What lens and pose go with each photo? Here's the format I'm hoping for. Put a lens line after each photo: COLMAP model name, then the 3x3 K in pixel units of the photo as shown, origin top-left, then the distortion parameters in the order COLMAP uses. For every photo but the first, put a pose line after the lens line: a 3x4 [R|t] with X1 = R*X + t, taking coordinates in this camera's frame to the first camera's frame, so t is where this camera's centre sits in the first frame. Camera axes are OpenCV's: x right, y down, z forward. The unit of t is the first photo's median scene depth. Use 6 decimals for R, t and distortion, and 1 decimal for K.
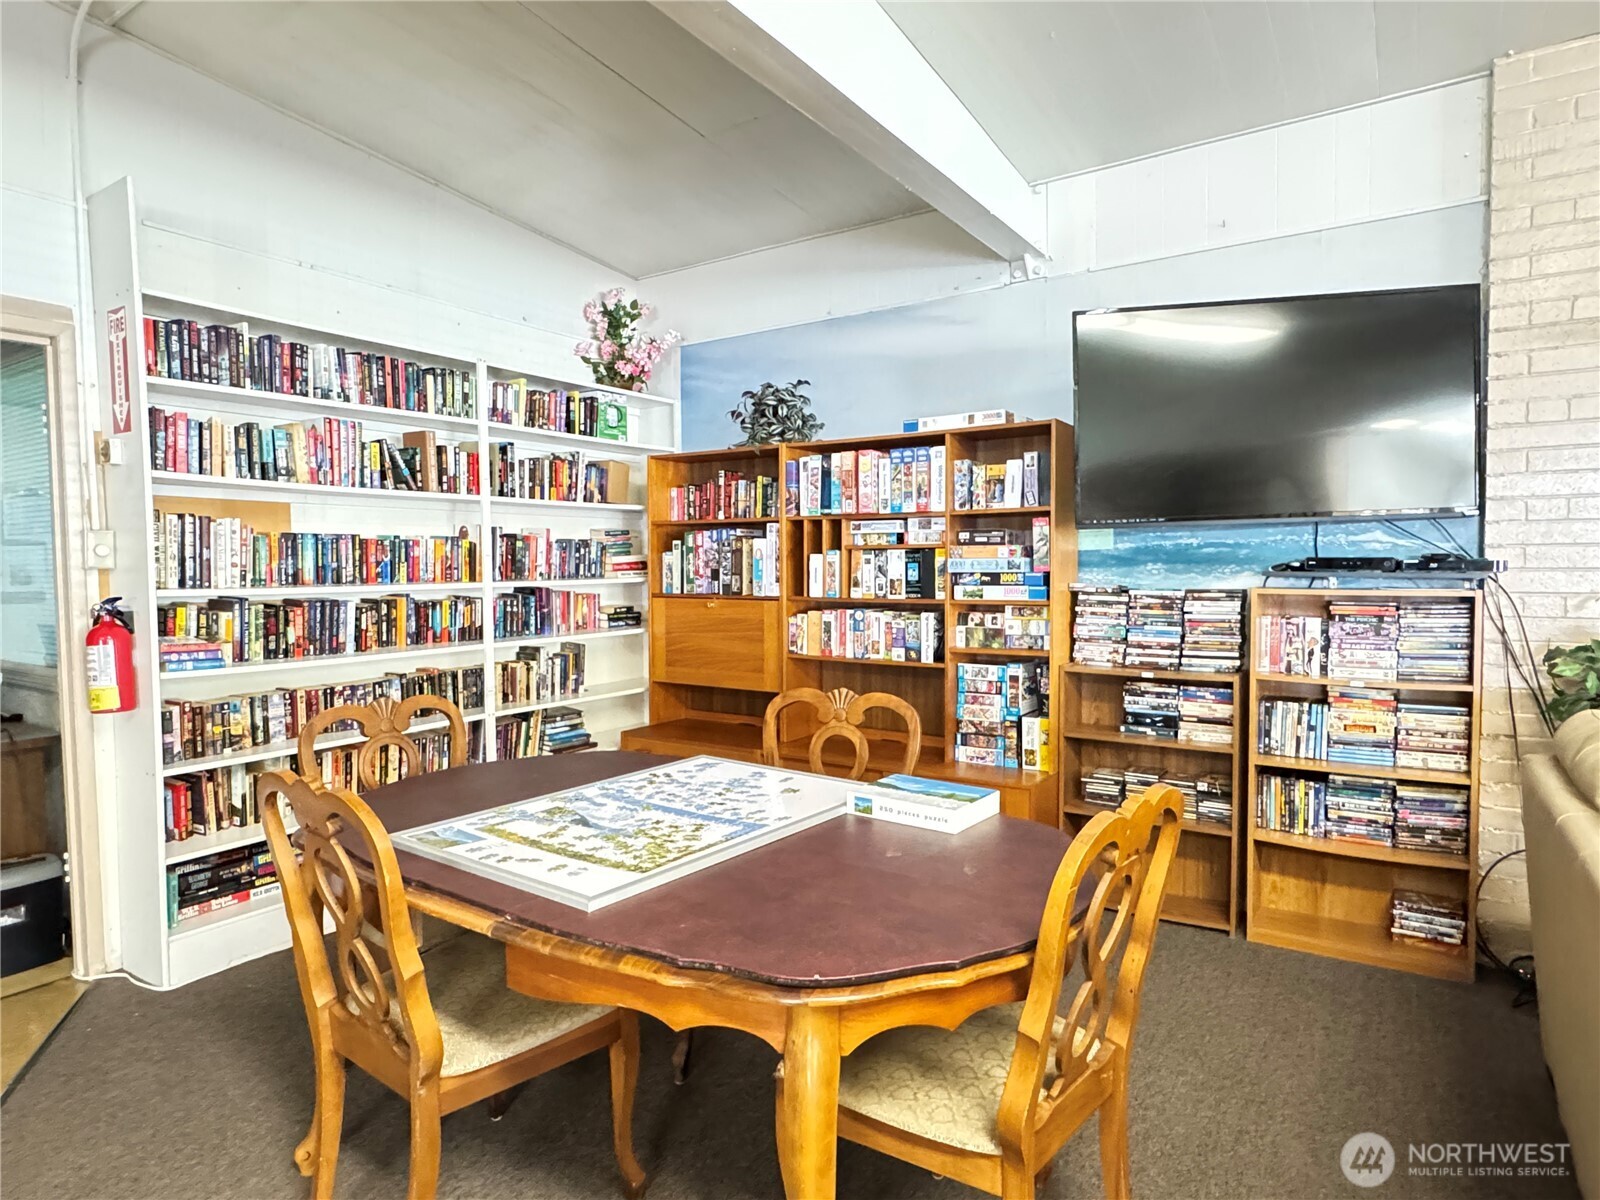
lens RADIAL K [[928.9, 0, 800.0], [0, 928.9, 600.0], [0, 0, 1]] dist [0.013762, -0.002076]
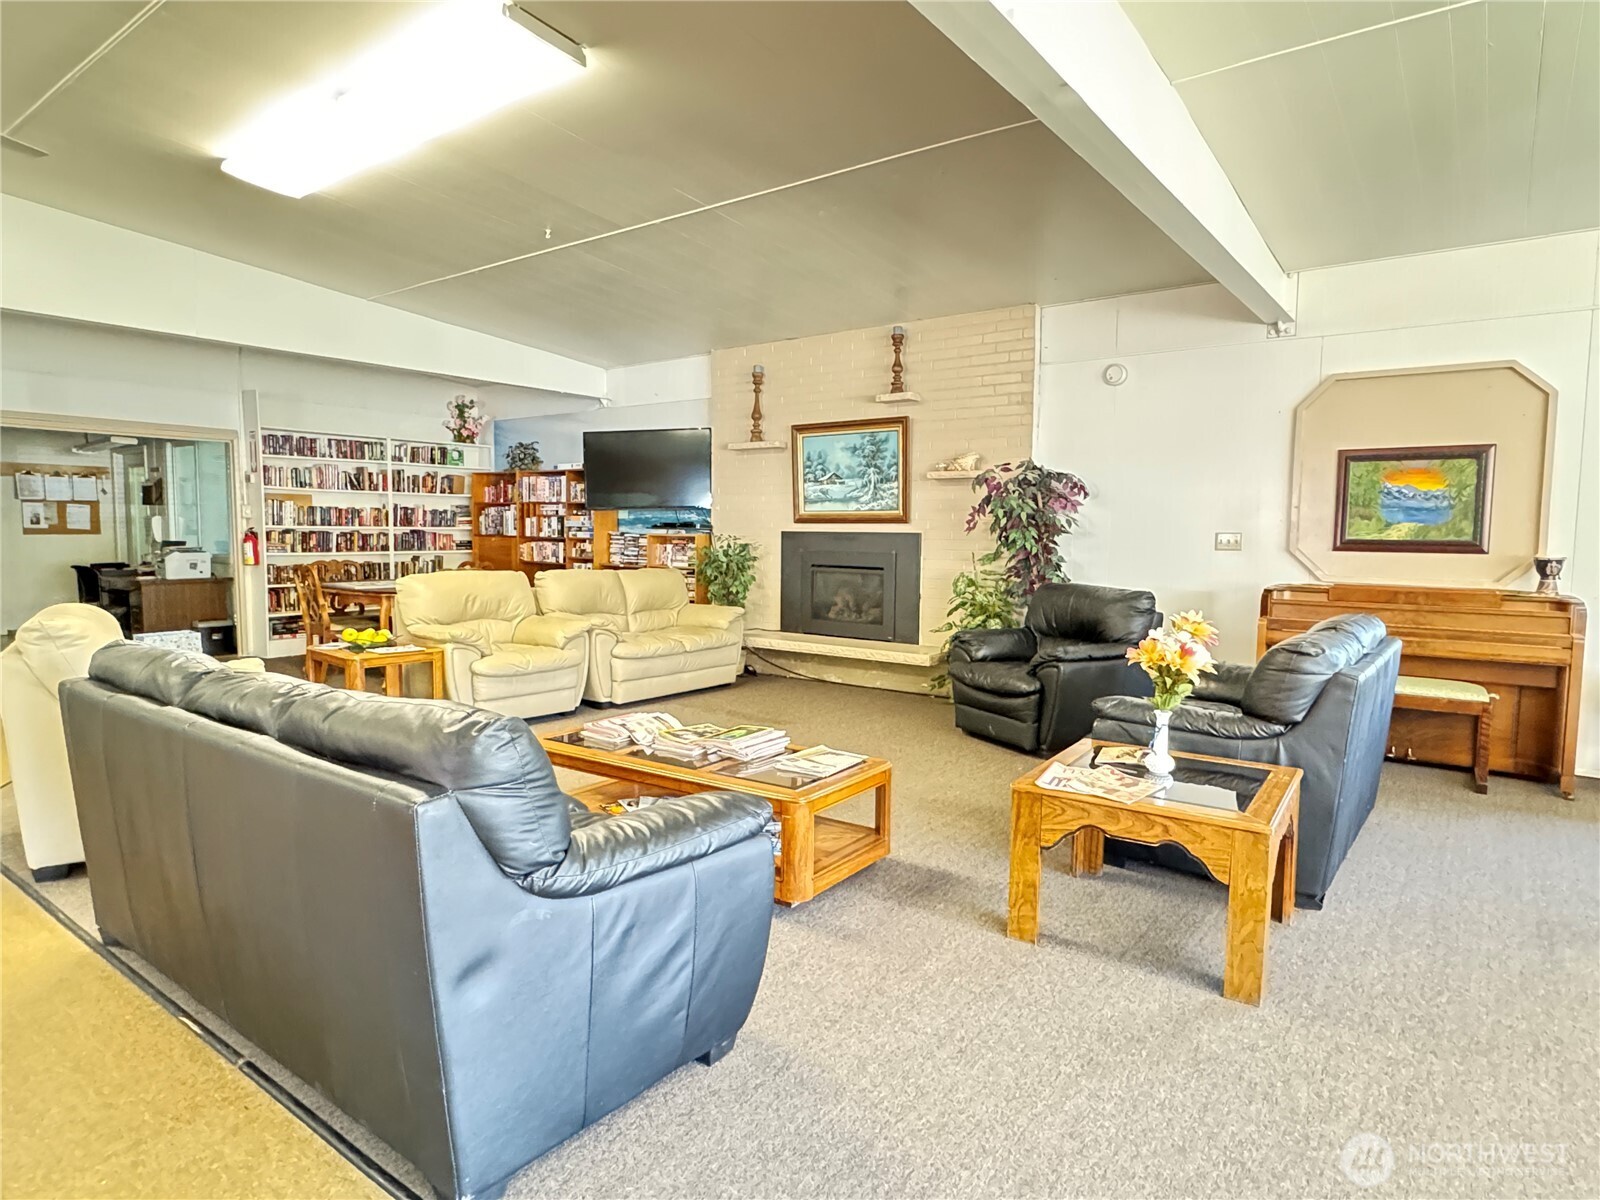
lens RADIAL K [[928.9, 0, 800.0], [0, 928.9, 600.0], [0, 0, 1]] dist [0.013762, -0.002076]
pose [[0.997758, 0.024227, -0.062378, 0.926377], [-0.021905, 0.999051, 0.037650, 0.059559], [0.063231, -0.036199, 0.997342, -1.437419]]
